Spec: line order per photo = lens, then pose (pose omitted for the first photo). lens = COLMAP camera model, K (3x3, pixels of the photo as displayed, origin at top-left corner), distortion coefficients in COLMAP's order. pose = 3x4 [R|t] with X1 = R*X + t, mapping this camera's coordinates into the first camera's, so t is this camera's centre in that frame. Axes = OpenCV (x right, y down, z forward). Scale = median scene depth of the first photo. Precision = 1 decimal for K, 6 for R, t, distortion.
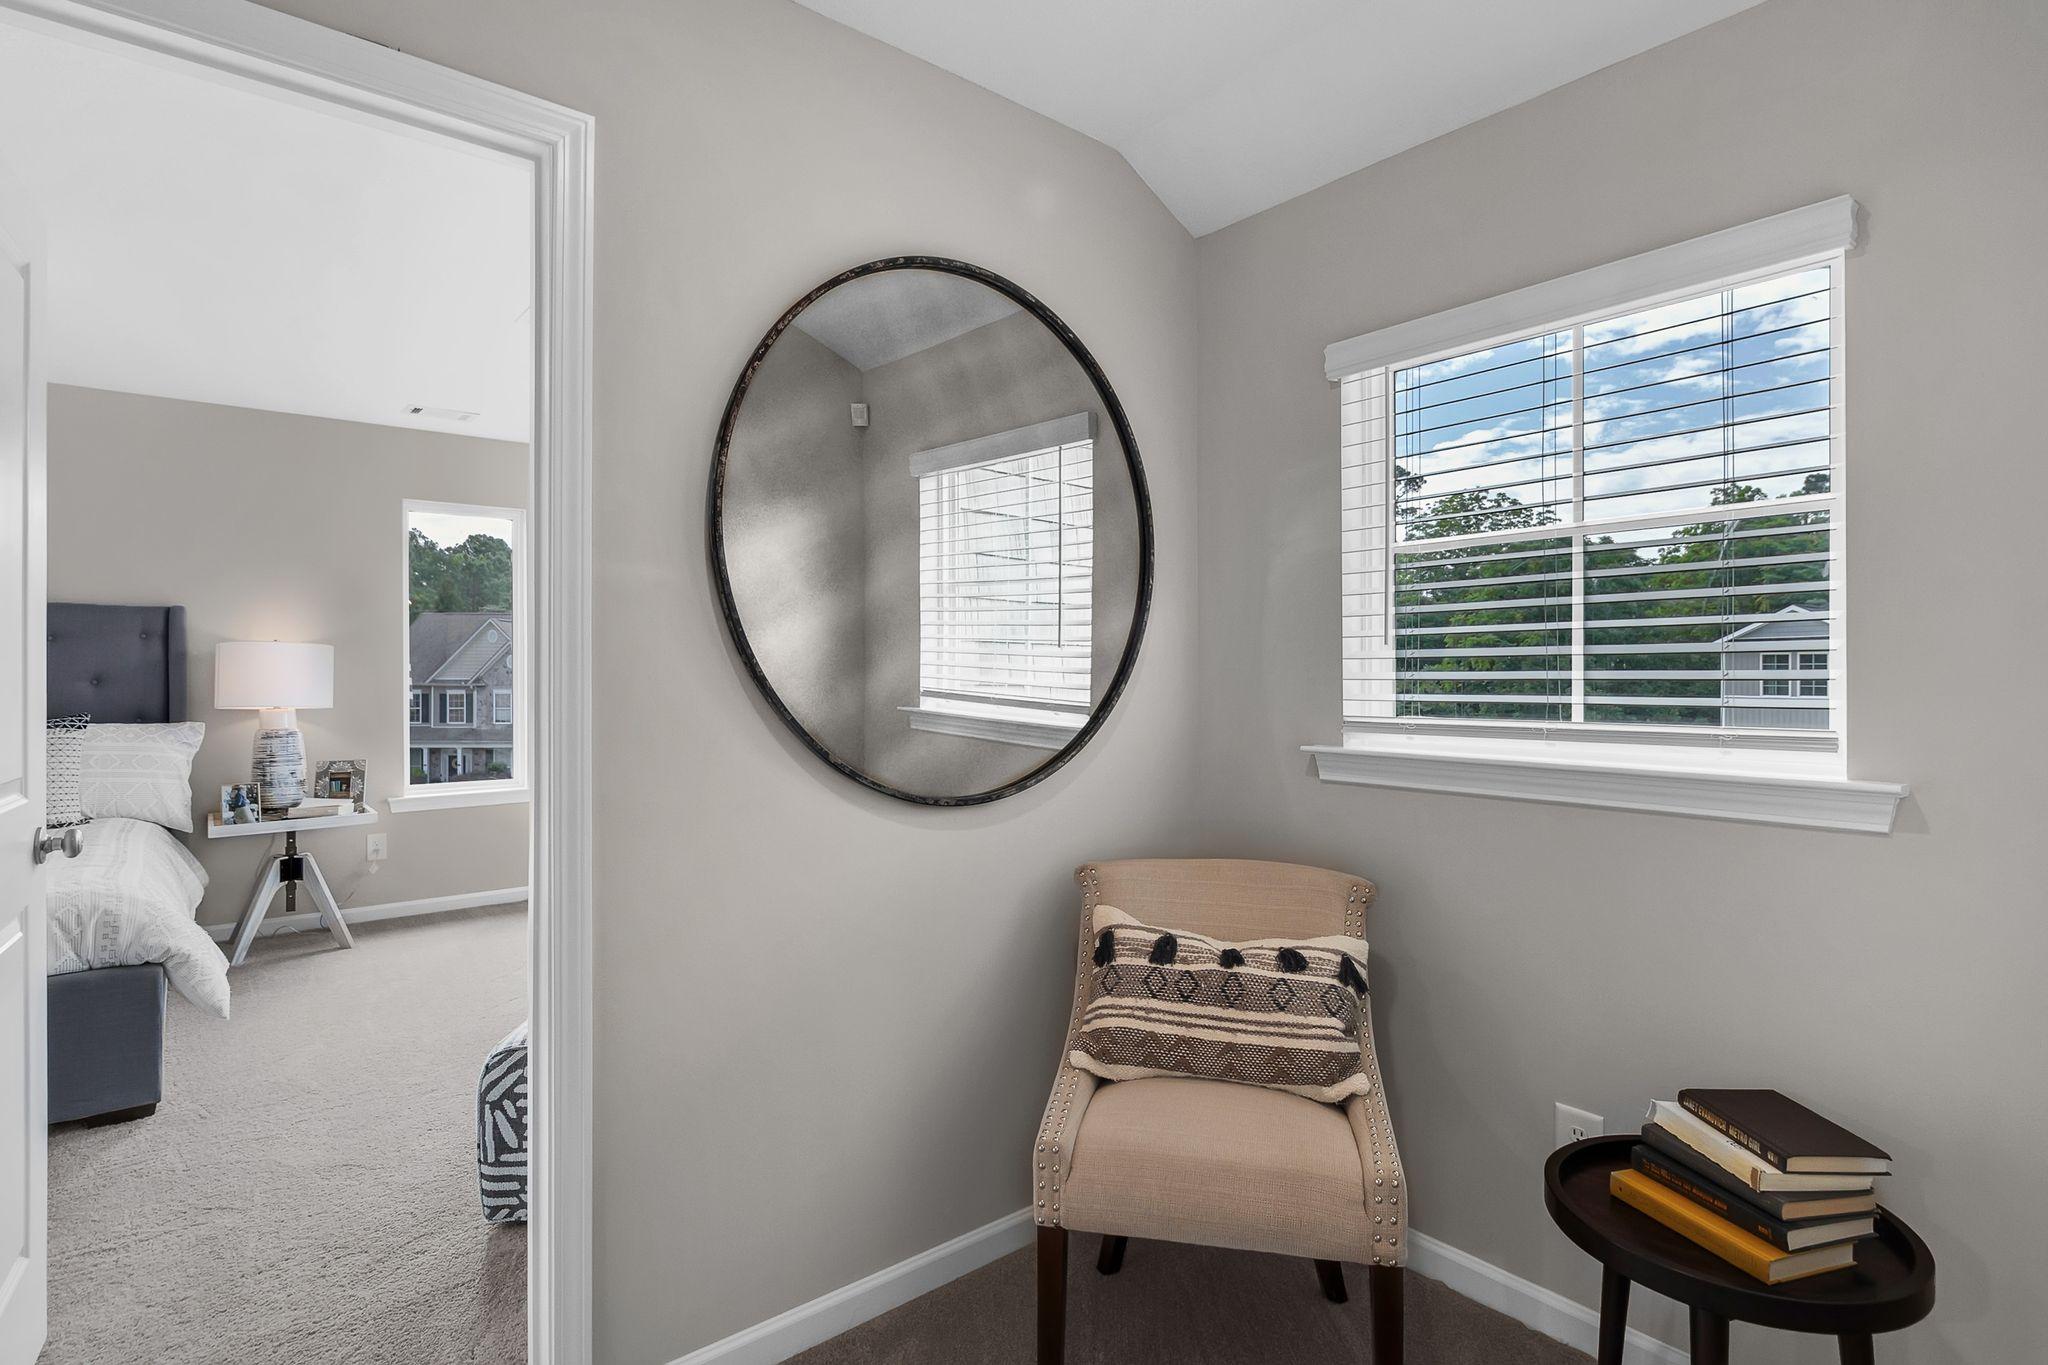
lens RADIAL K [[1012.1, 0, 1008.8], [0, 1012.1, 670.3], [0, 0, 1]] dist [-0.003084, 0.000569]
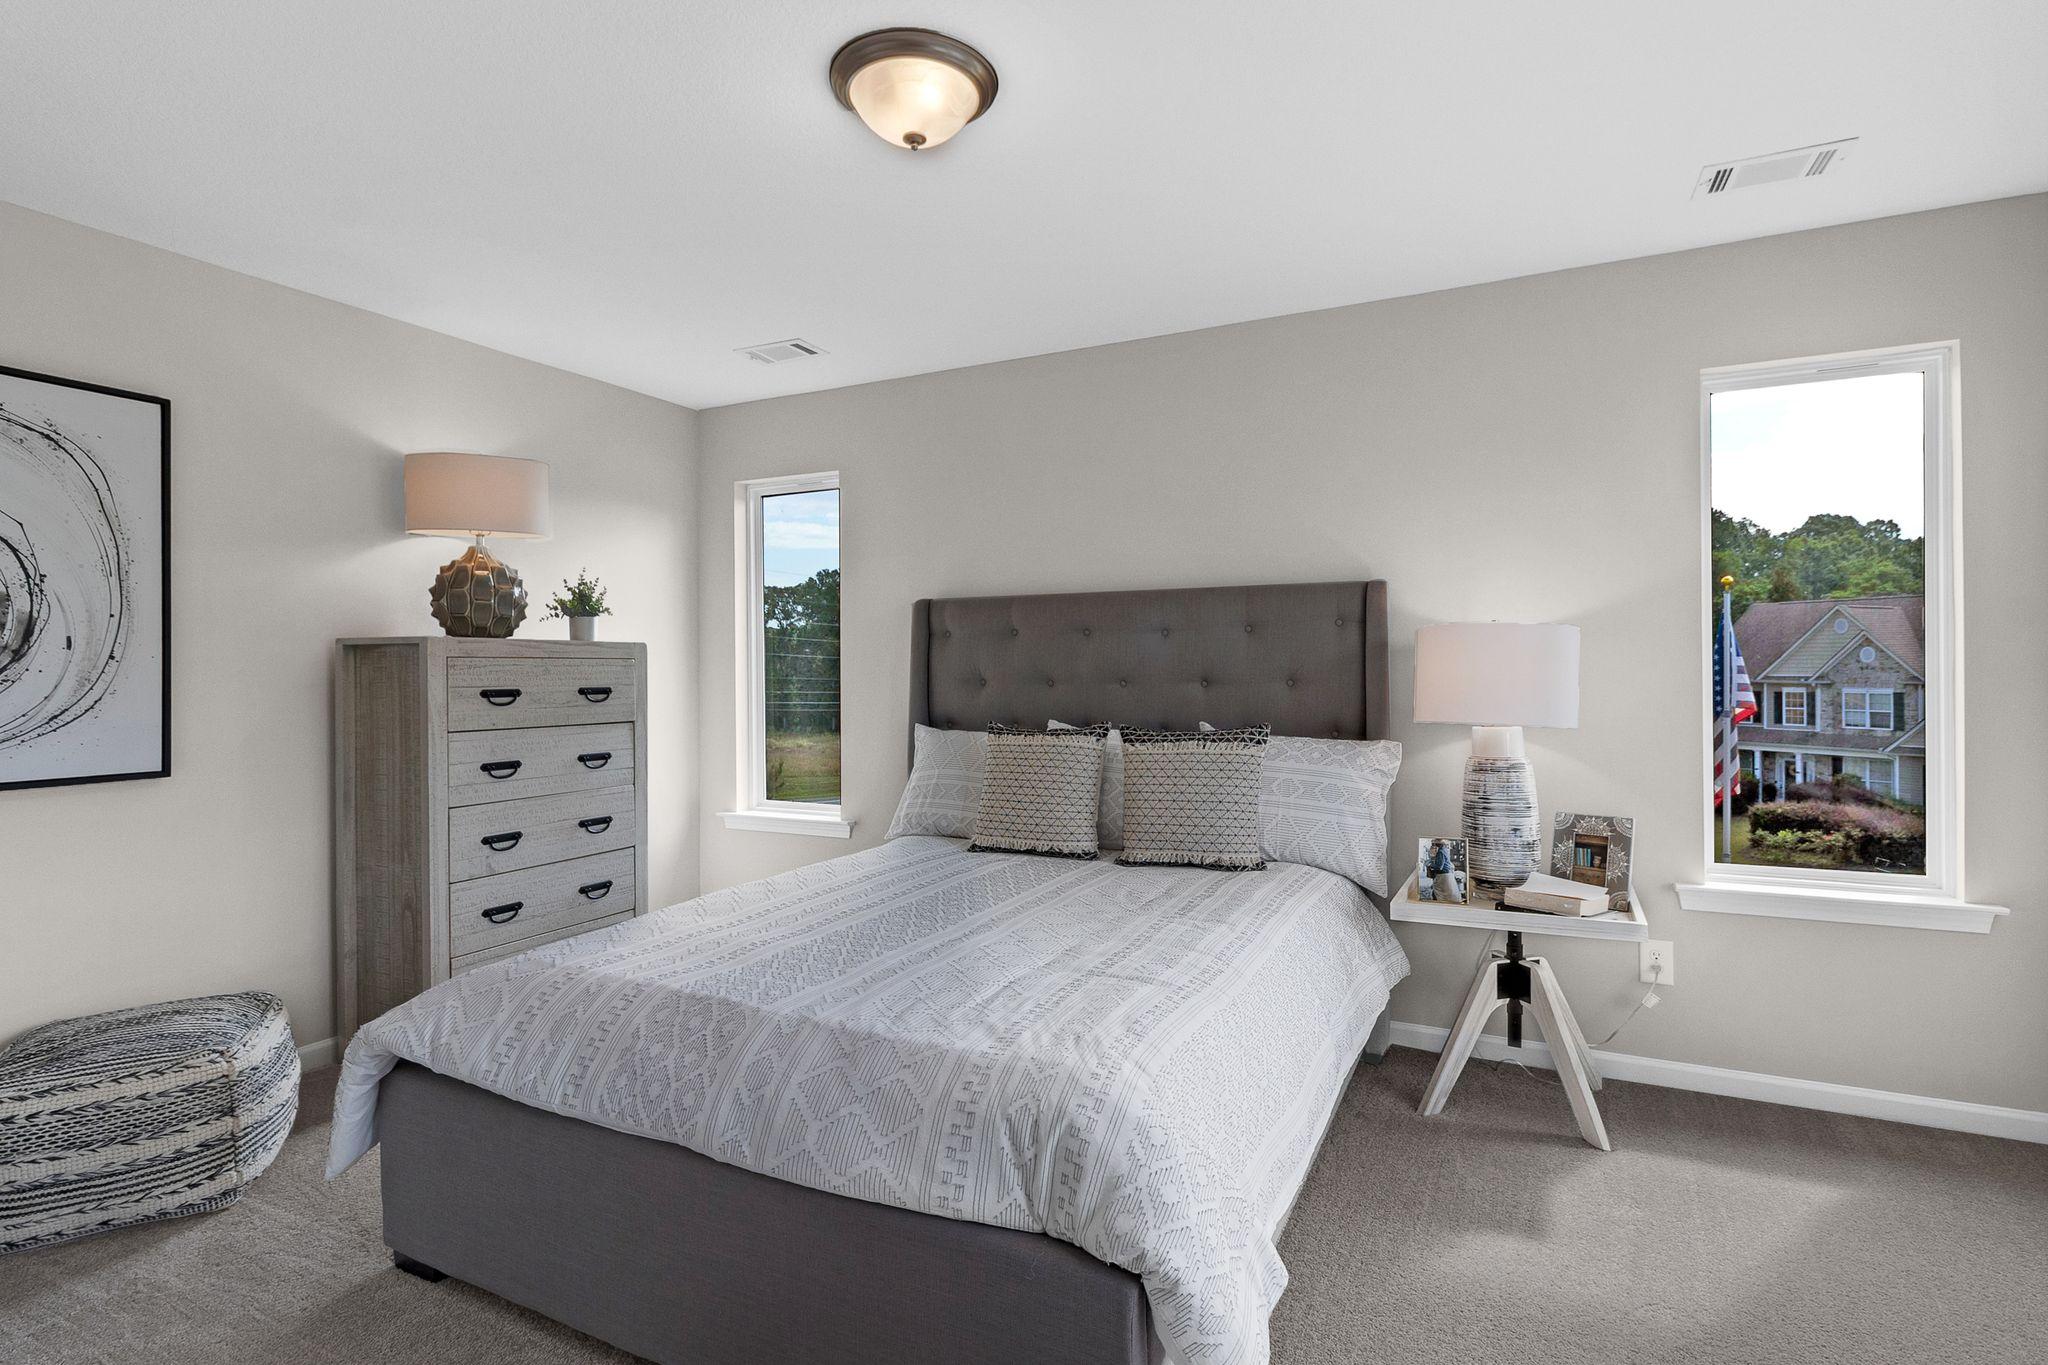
lens RADIAL K [[1012.1, 0, 1005.7], [0, 1012.1, 668.2], [0, 0, 1]] dist [-0.003084, 0.000569]
pose [[0.396769, -0.001336, -0.917918, -0.258826], [0.003073, 0.999995, -0.000127, 0.000017], [0.917914, -0.002771, 0.396771, 0.463443]]
